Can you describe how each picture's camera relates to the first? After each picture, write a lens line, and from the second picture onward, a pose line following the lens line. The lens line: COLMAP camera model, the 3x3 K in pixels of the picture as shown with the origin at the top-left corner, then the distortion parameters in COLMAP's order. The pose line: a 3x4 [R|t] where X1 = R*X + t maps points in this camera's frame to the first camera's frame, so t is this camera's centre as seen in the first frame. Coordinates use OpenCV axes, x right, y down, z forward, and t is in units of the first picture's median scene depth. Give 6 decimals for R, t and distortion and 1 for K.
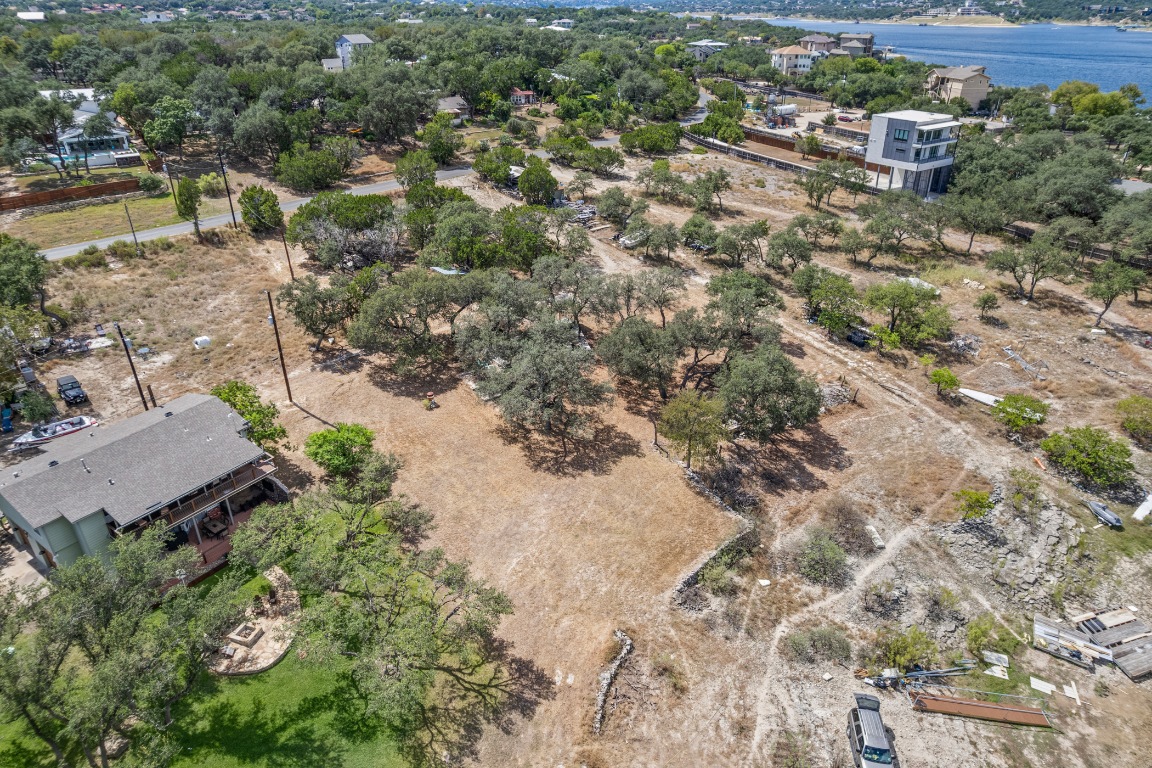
lens RADIAL K [[743.0, 0, 579.8], [0, 743.0, 383.0], [0, 0, 1]] dist [-0.088729, 0.083964]
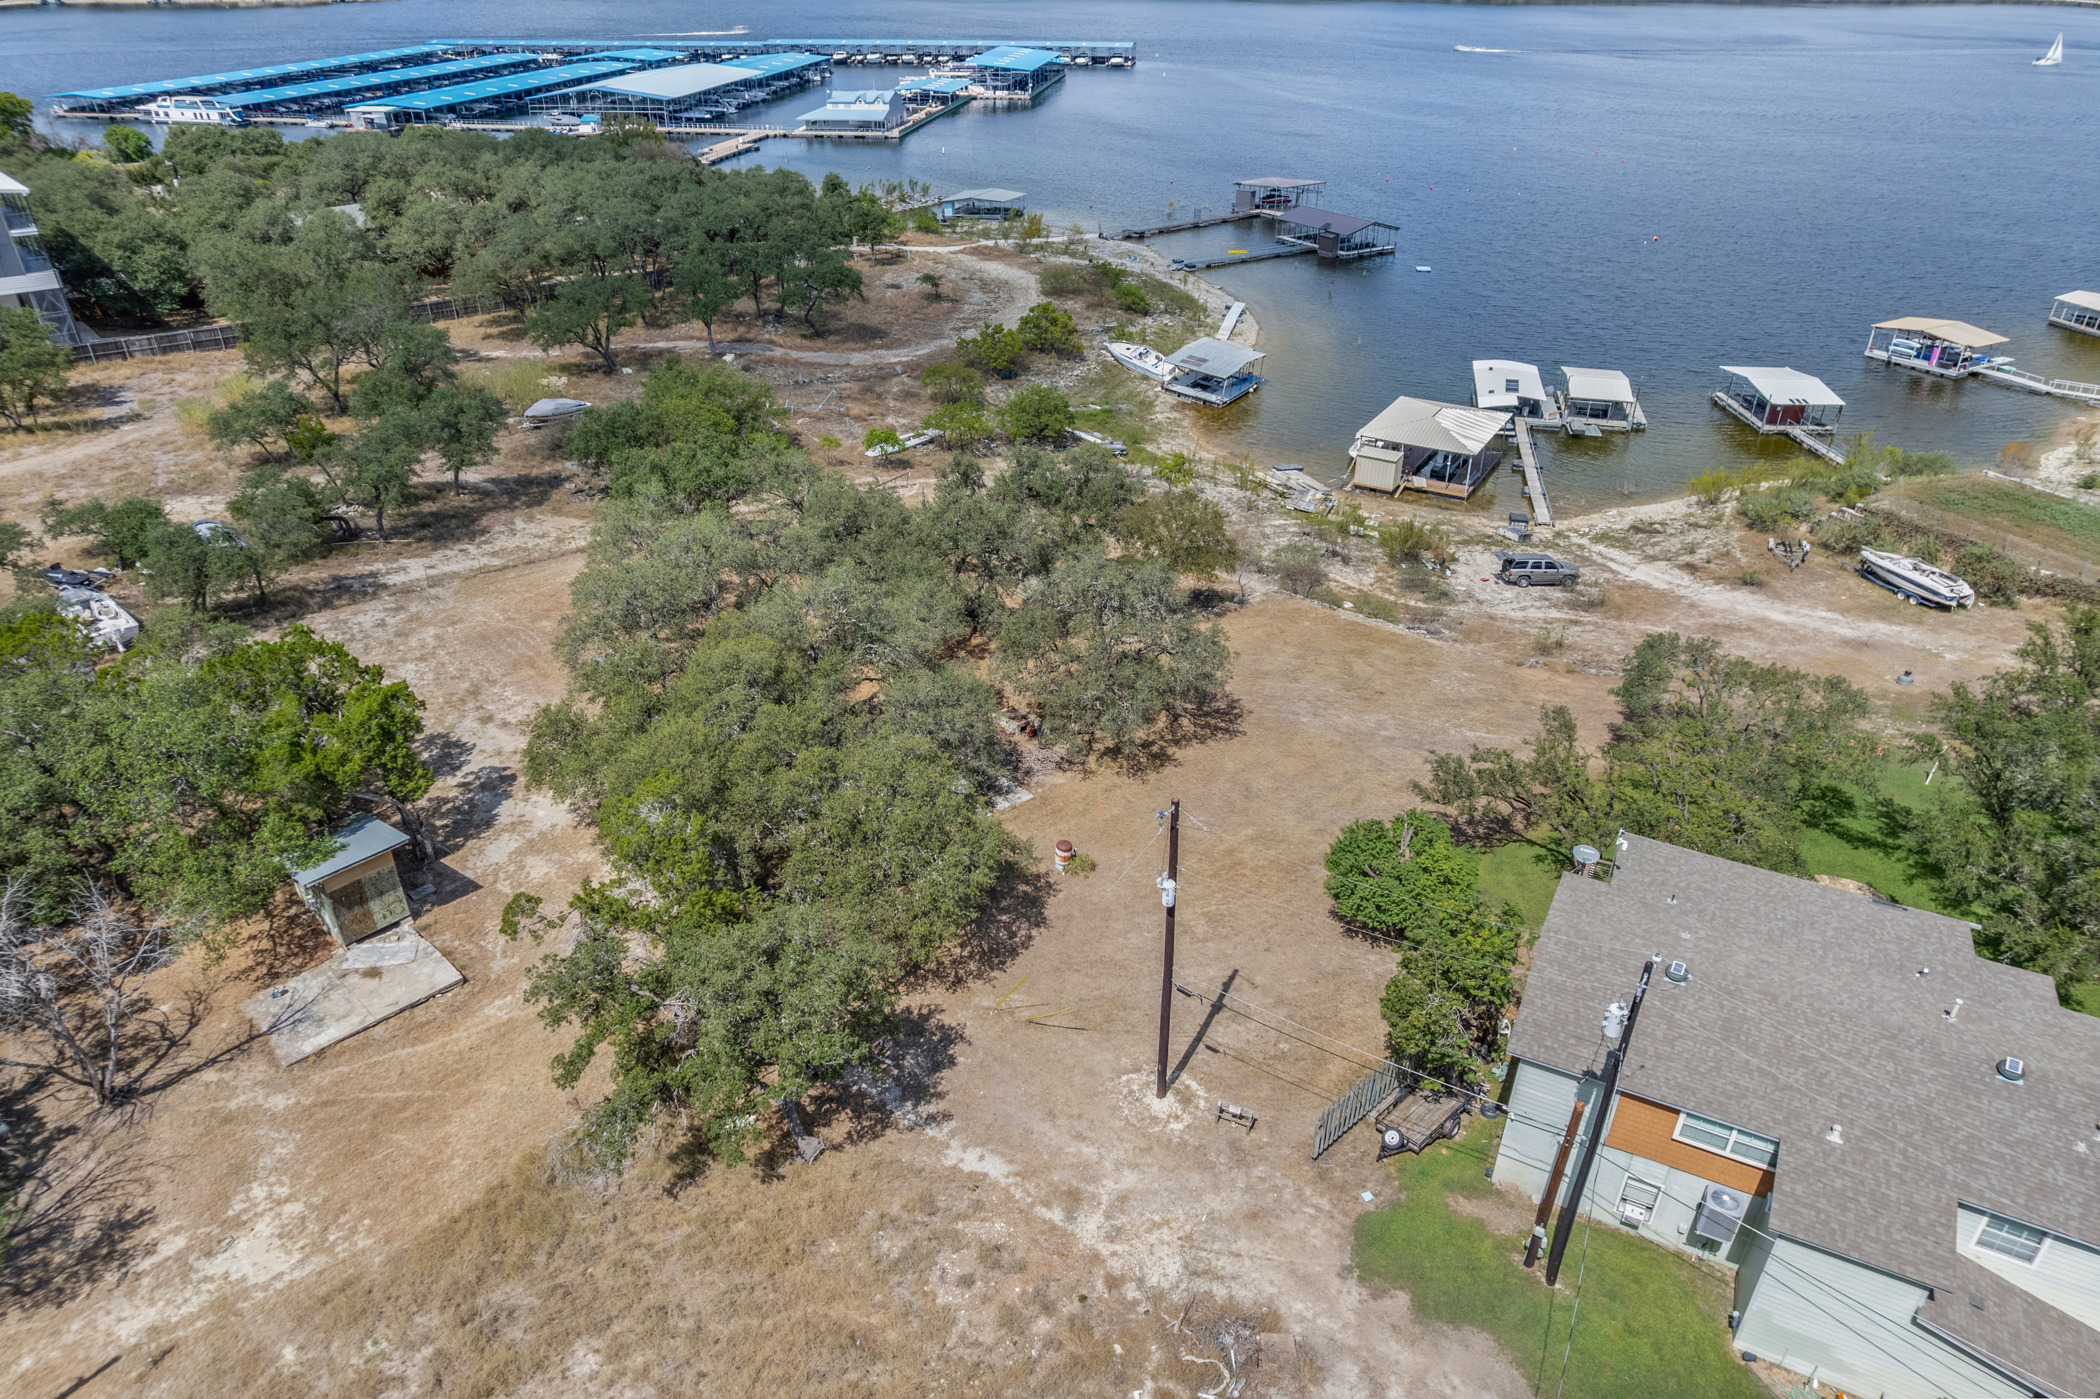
lens RADIAL K [[1354.4, 0, 1056.9], [0, 1354.4, 697.7], [0, 0, 1]] dist [-0.088729, 0.083964]
pose [[-0.133293, -0.497216, 0.857327, -0.973376], [0.465639, 0.732206, 0.497046, -0.511425], [-0.874879, 0.465457, 0.133925, 1.058903]]
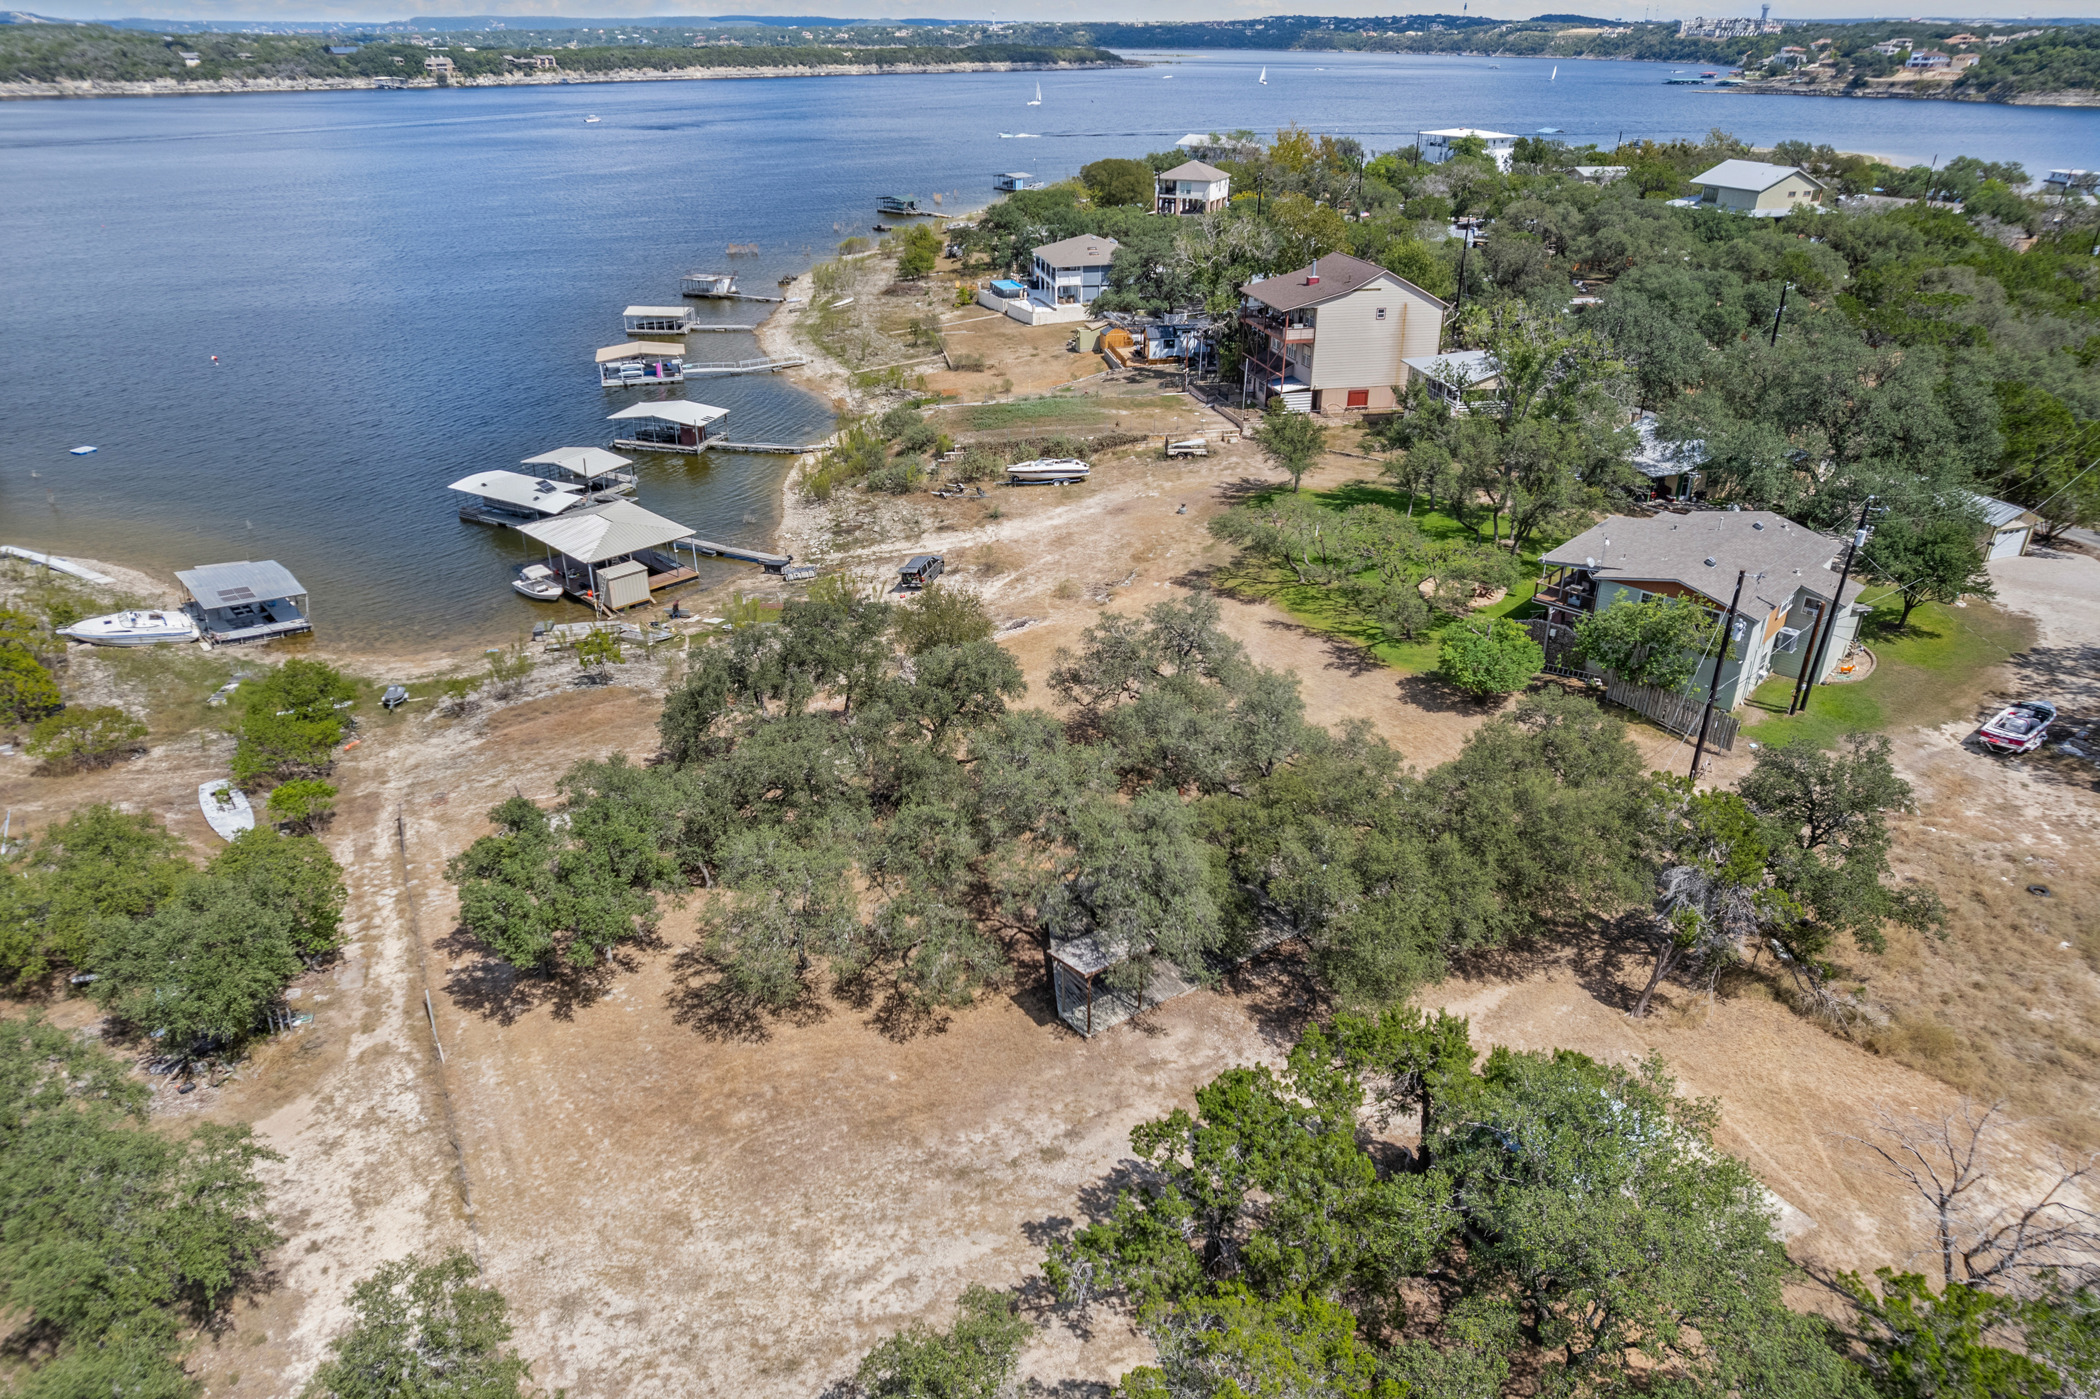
lens RADIAL K [[1354.9, 0, 1050.0], [0, 1354.9, 699.5], [0, 0, 1]] dist [-0.066841, 0.068452]
pose [[-0.990338, -0.061282, 0.124401, -0.091720], [0.066295, 0.578695, 0.812845, -0.922489], [-0.121803, 0.813238, -0.569041, 1.818211]]
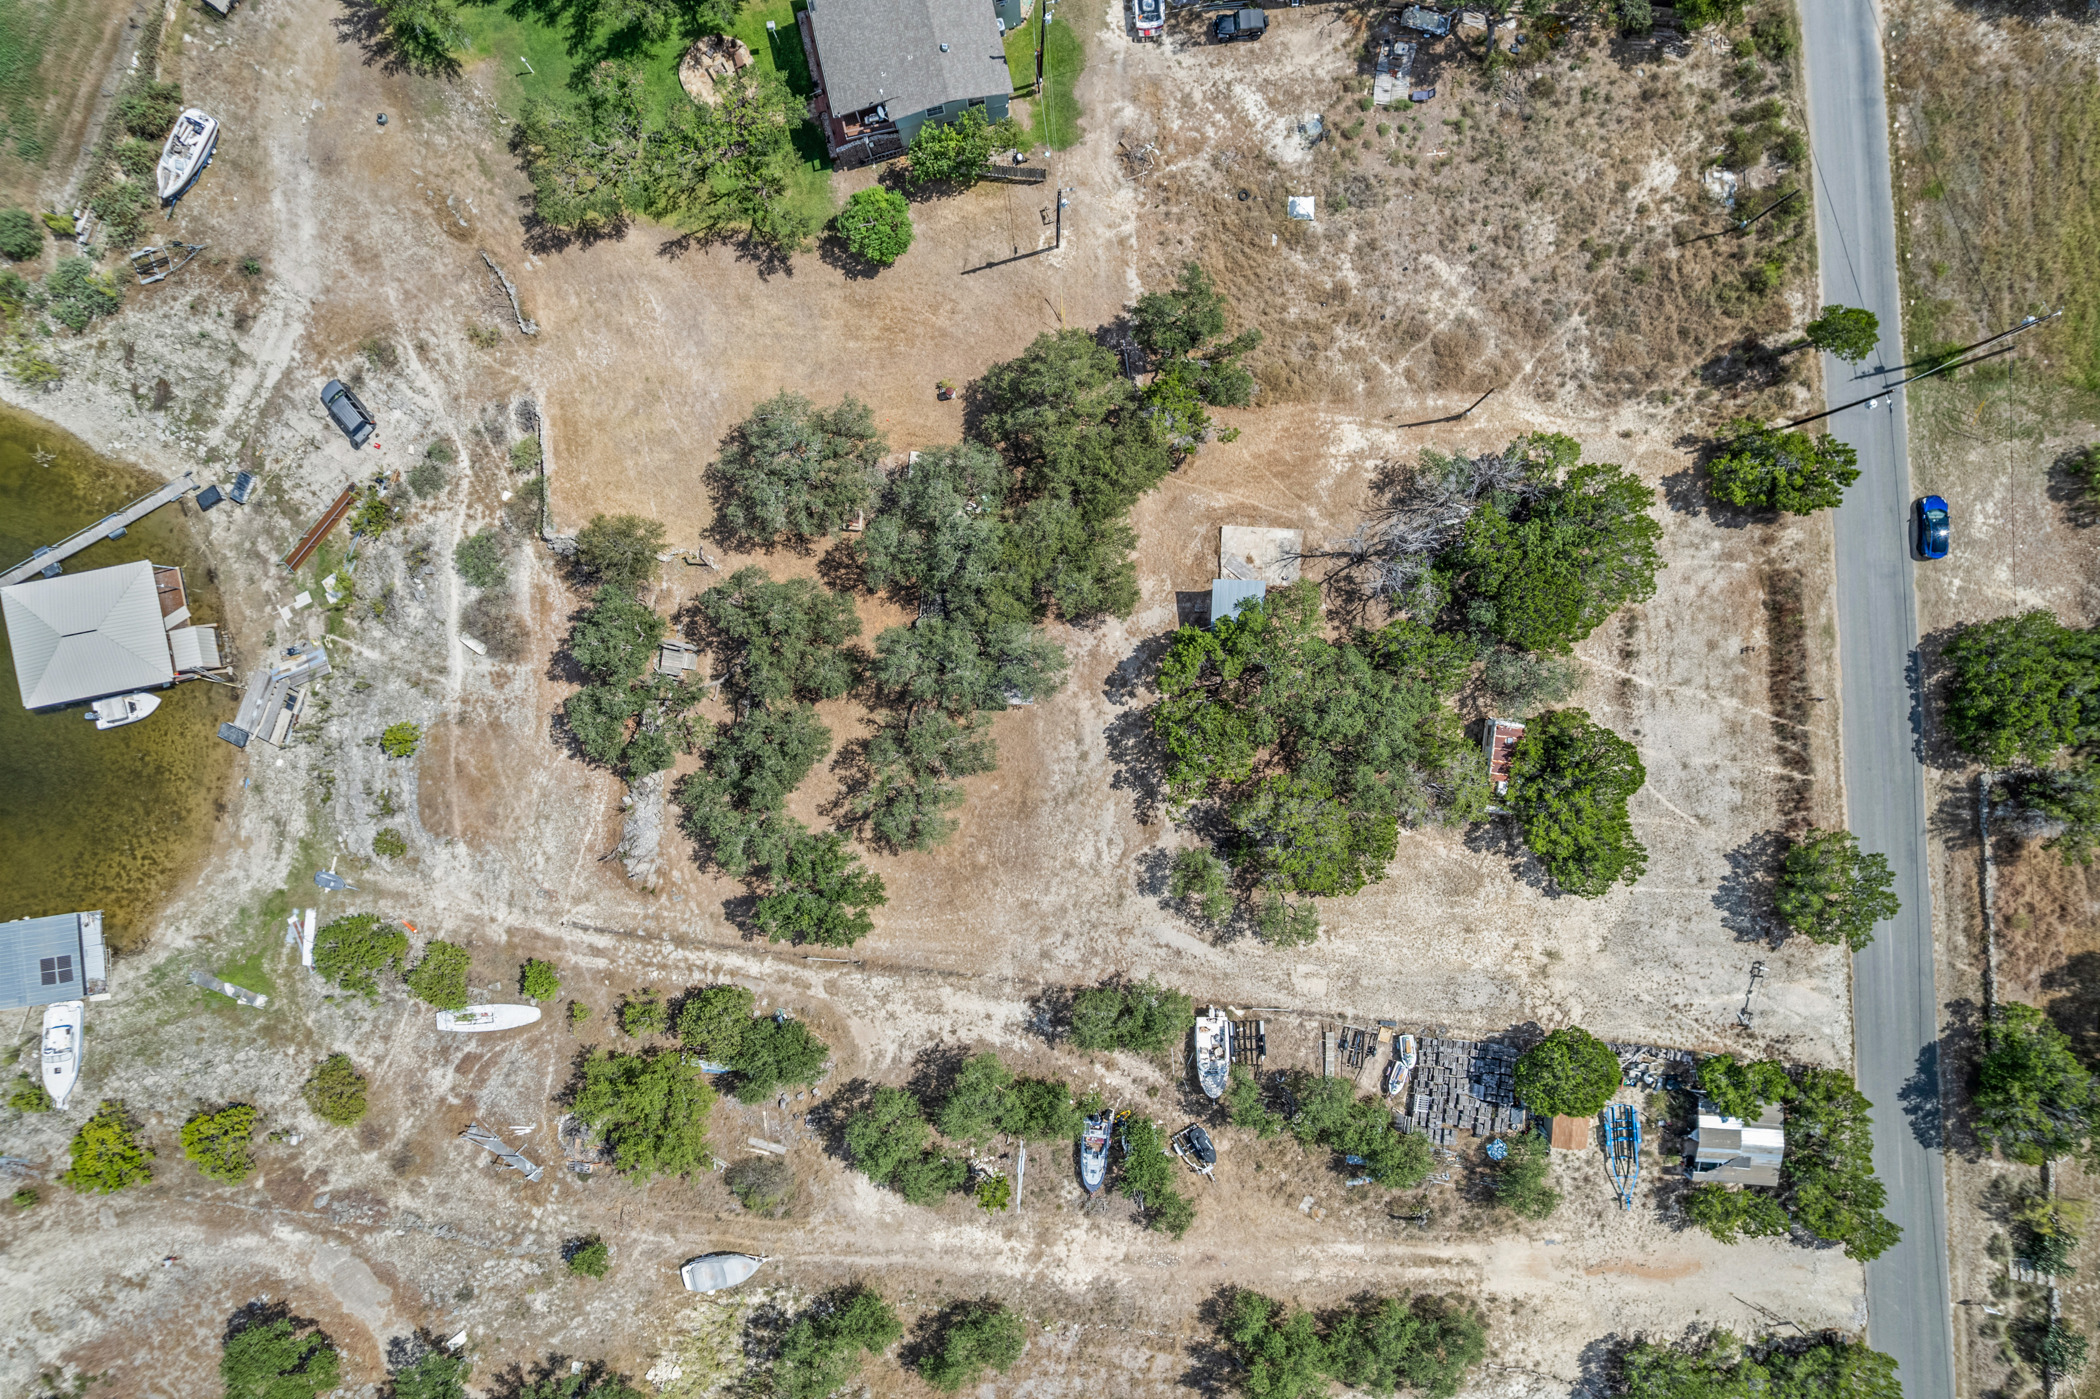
lens RADIAL K [[1354.4, 0, 1056.9], [0, 1354.4, 697.7], [0, 0, 1]] dist [-0.088729, 0.083964]
pose [[-0.666284, 0.745690, 0.003423, -0.056249], [-0.346990, -0.314097, 0.883709, -1.640825], [0.660048, 0.587613, 0.468025, 0.748431]]
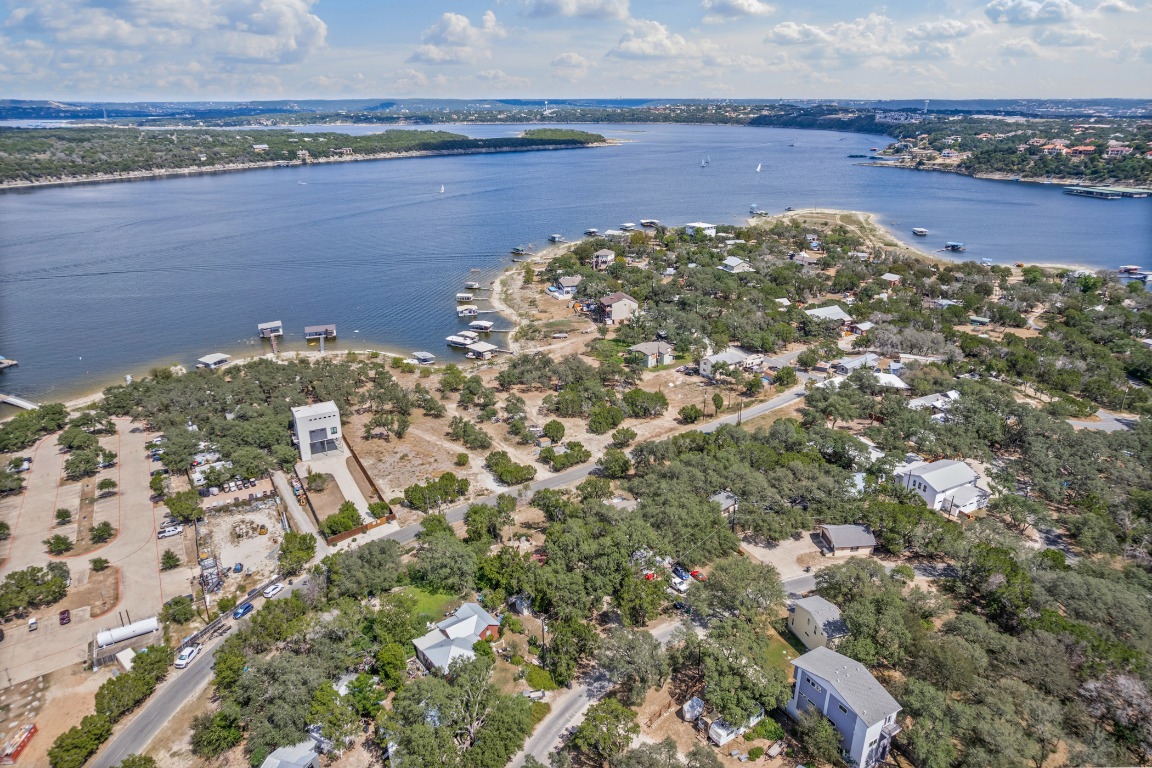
lens RADIAL K [[735.4, 0, 576.0], [0, 735.4, 384.0], [0, 0, 1]] dist [-0.088762, 0.082595]
pose [[-0.990428, -0.045597, 0.130282, -0.720241], [0.069470, 0.650938, 0.755945, -3.638404], [-0.119275, 0.757760, -0.641540, 4.416122]]
